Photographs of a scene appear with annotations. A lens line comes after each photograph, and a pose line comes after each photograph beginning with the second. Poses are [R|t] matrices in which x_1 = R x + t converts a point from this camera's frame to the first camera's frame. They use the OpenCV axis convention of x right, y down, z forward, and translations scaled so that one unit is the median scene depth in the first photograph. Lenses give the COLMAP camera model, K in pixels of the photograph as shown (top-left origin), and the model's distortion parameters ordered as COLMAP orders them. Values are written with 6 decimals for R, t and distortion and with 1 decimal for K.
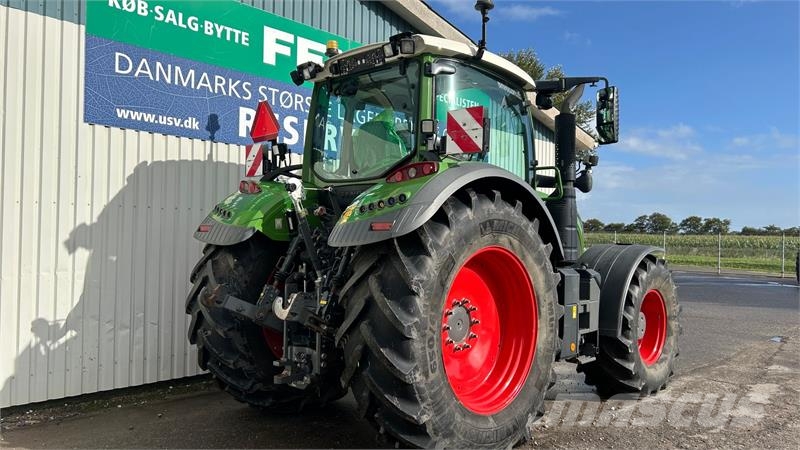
lens RADIAL K [[605.6, 0, 404.9], [0, 605.6, 230.4], [0, 0, 1]] dist [0.056412, -0.051586]
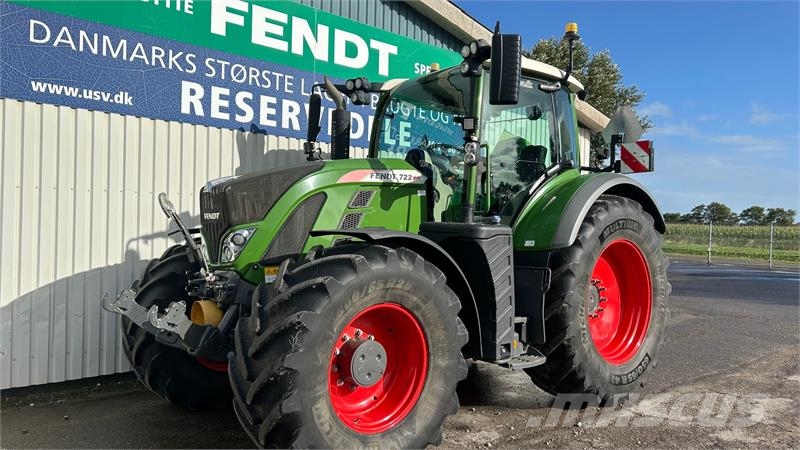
lens RADIAL K [[605.6, 0, 405.1], [0, 605.6, 226.2], [0, 0, 1]] dist [0.056412, -0.051586]
pose [[0.996752, 0.007777, -0.080159, 0.158408], [-0.006828, 0.999903, 0.012101, 0.003231], [0.080246, -0.011514, 0.996709, 0.121335]]
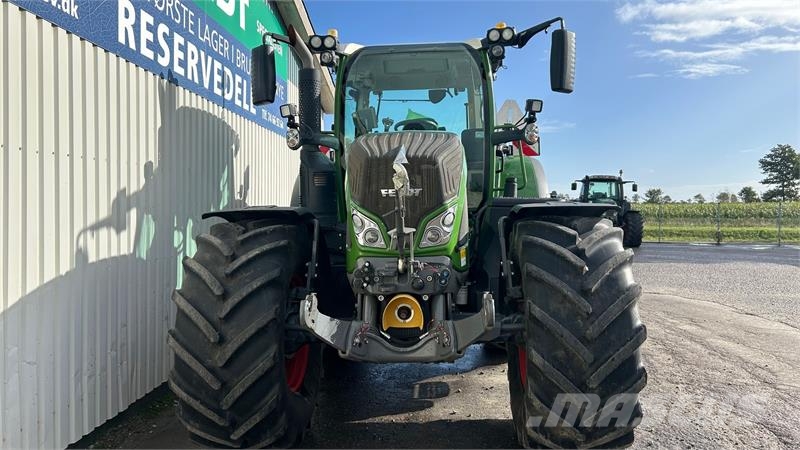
lens RADIAL K [[605.6, 0, 405.0], [0, 605.6, 220.1], [0, 0, 1]] dist [0.056412, -0.051586]
pose [[0.763175, -0.029072, 0.645537, -0.520570], [0.007658, 0.999324, 0.035952, 0.007751], [-0.646146, -0.022494, 0.762882, 0.376074]]
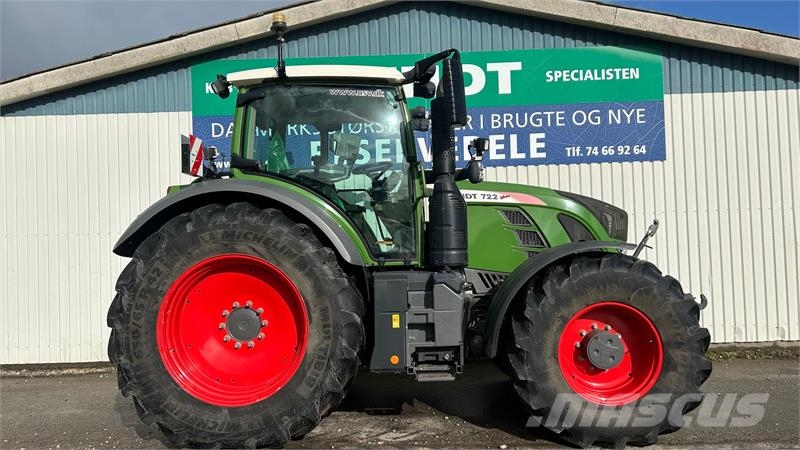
lens RADIAL K [[605.6, 0, 399.7], [0, 605.6, 227.3], [0, 0, 1]] dist [0.056412, -0.051586]
pose [[0.665598, -0.058365, -0.744025, 0.850409], [0.050693, 0.998171, -0.032952, 0.021896], [0.744587, -0.015785, 0.667339, 0.357876]]
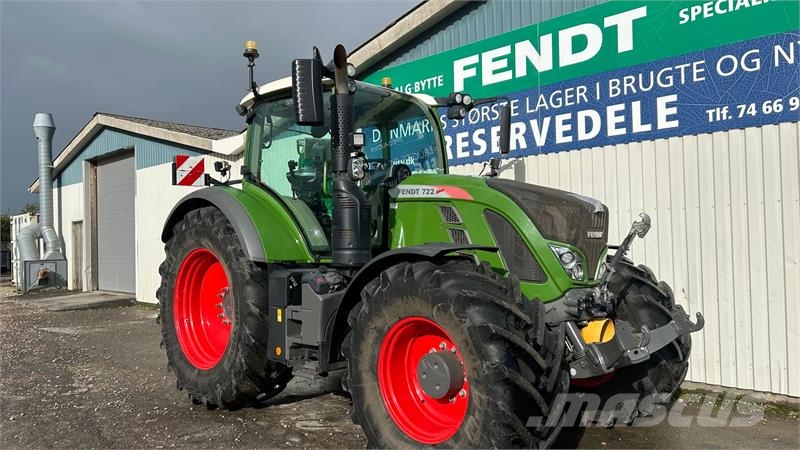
lens RADIAL K [[605.6, 0, 400.5], [0, 605.6, 229.5], [0, 0, 1]] dist [0.056412, -0.051586]
pose [[-0.031133, -0.035445, -0.998887, 1.096657], [0.026429, 0.998992, -0.036272, 0.033914], [0.999166, -0.027529, -0.030165, 1.083261]]
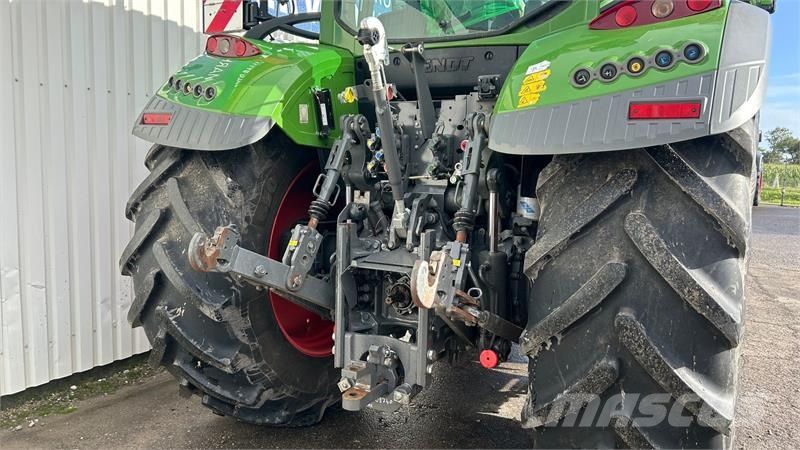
lens RADIAL K [[605.6, 0, 407.4], [0, 605.6, 231.6], [0, 0, 1]] dist [0.056412, -0.051586]
pose [[0.968897, -0.014412, 0.247045, -0.220276], [-0.019102, 0.990968, 0.132729, 0.017253], [-0.246727, -0.133319, 0.959871, 0.371002]]
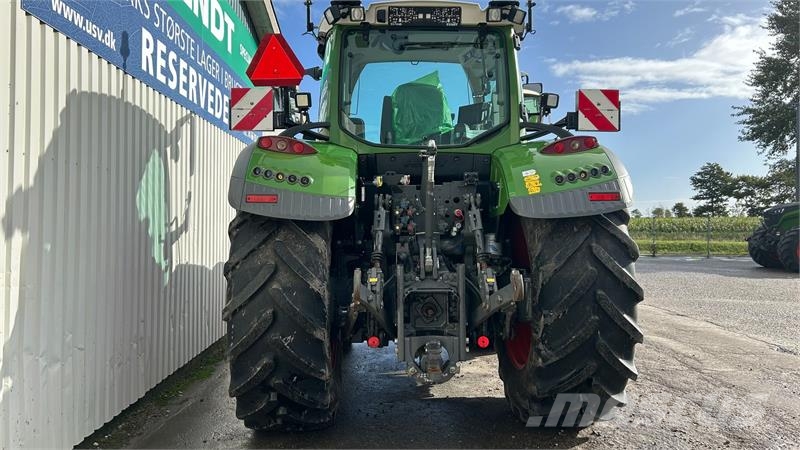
lens RADIAL K [[605.6, 0, 399.9], [0, 605.6, 225.0], [0, 0, 1]] dist [0.056412, -0.051586]
pose [[0.709771, -0.016905, 0.704230, -0.637334], [0.001705, 0.999750, 0.022280, 0.011005], [-0.704431, -0.014613, 0.709622, 0.326929]]
